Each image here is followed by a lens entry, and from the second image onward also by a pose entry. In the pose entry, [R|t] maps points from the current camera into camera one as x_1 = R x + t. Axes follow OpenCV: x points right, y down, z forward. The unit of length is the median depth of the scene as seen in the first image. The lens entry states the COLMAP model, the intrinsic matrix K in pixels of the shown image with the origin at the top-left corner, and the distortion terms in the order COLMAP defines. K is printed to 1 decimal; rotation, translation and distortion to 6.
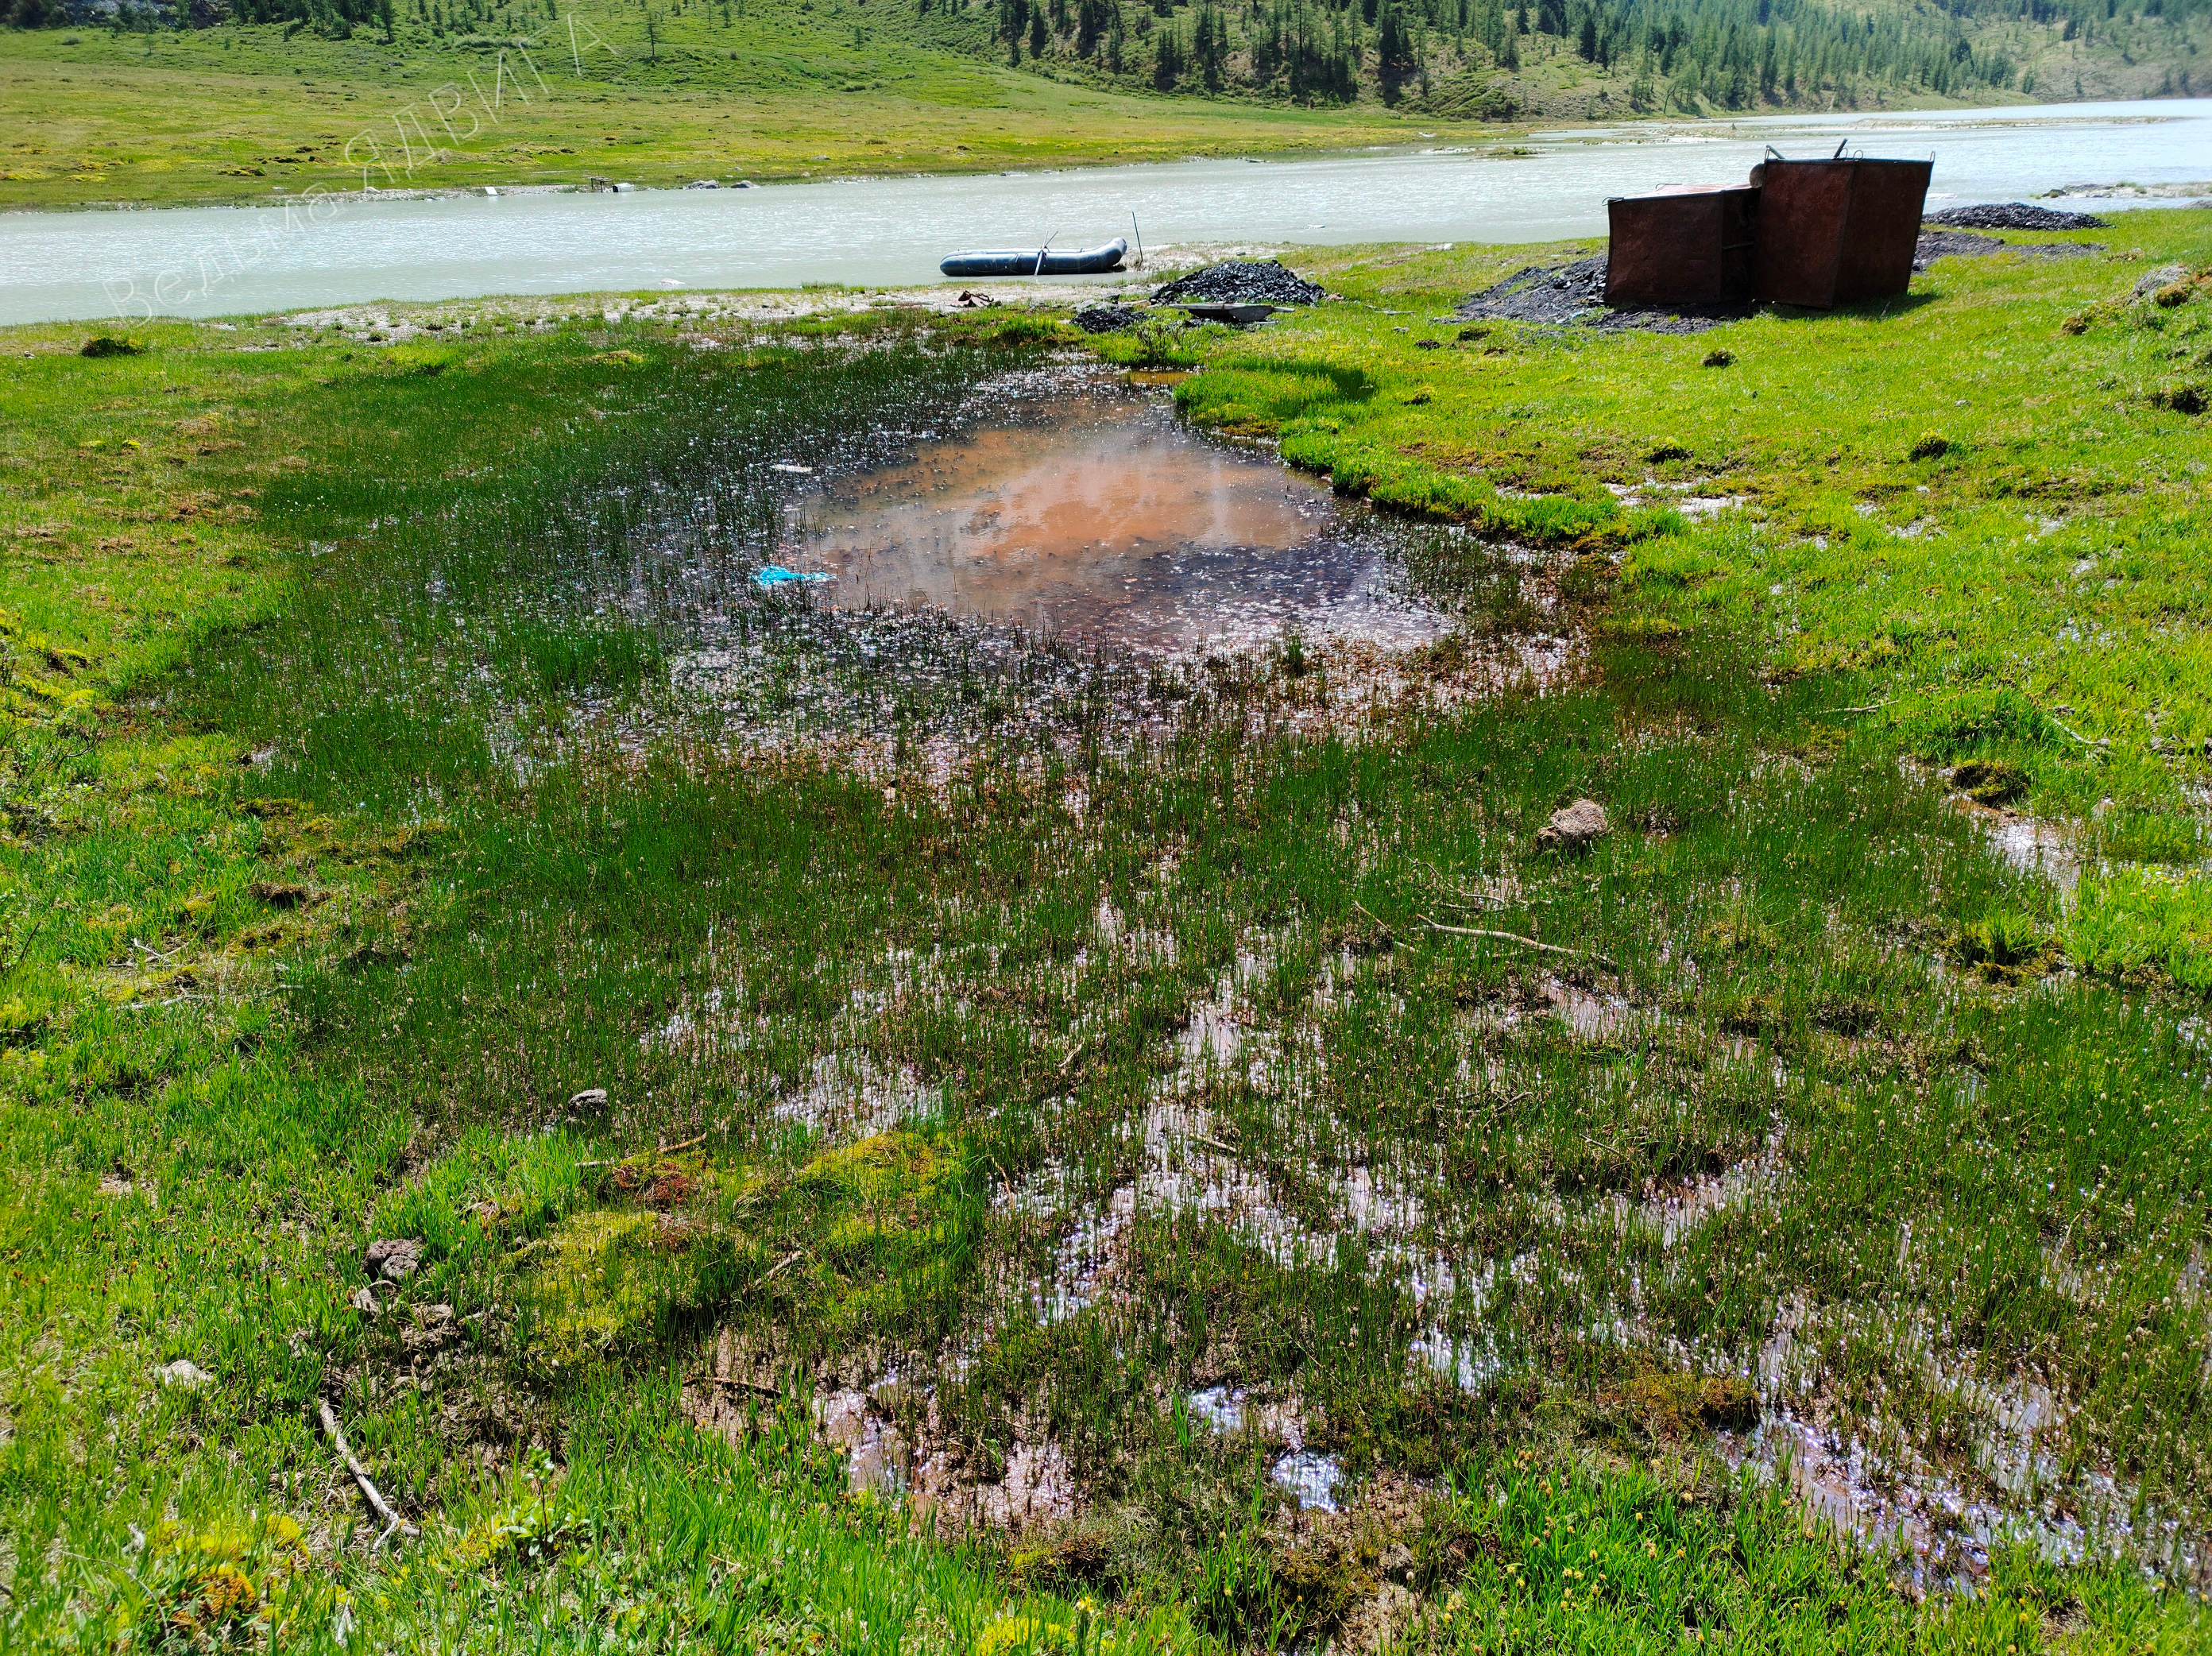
lens RADIAL K [[1672.6, 0, 1104.0], [0, 1672.6, 832.8], [0, 0, 1]] dist [0.058323, -0.044915]
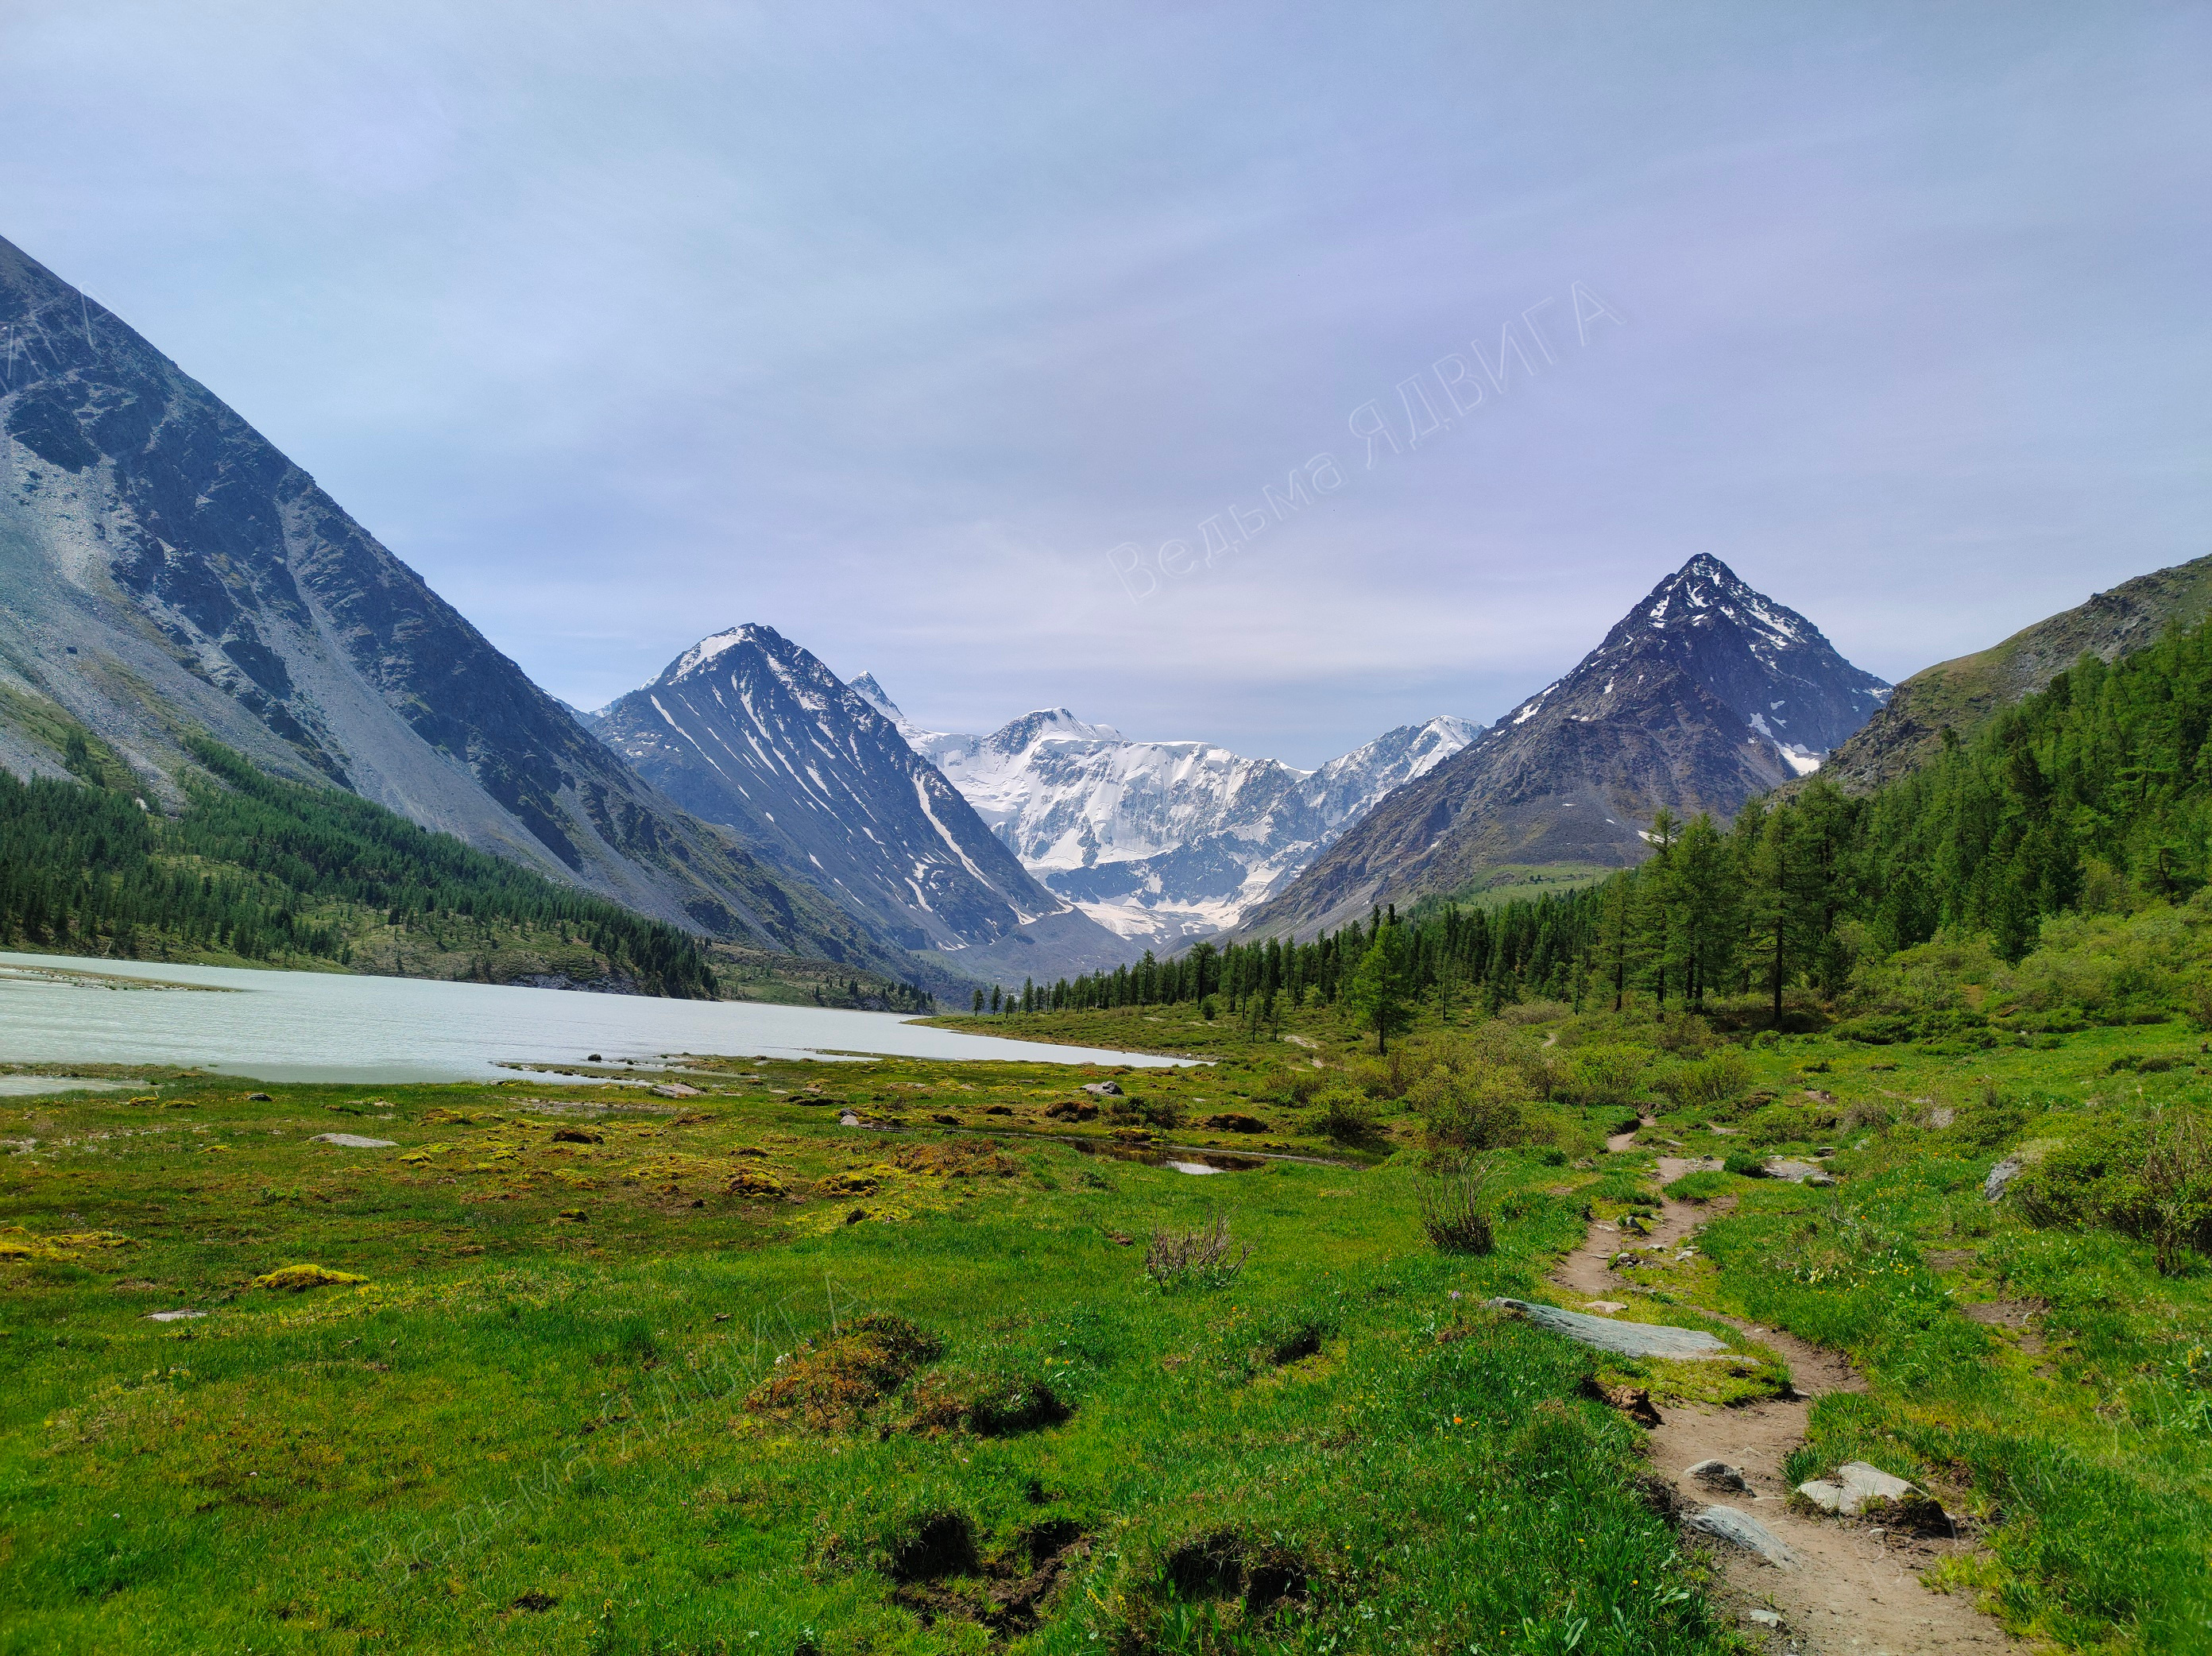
lens RADIAL K [[1672.6, 0, 1095.9], [0, 1672.6, 824.7], [0, 0, 1]] dist [0.058323, -0.044915]
pose [[0.666355, 0.166499, 0.726808, 0.111978], [0.195076, 0.901871, -0.385453, -0.018451], [-0.719664, 0.398632, 0.568486, 0.033335]]
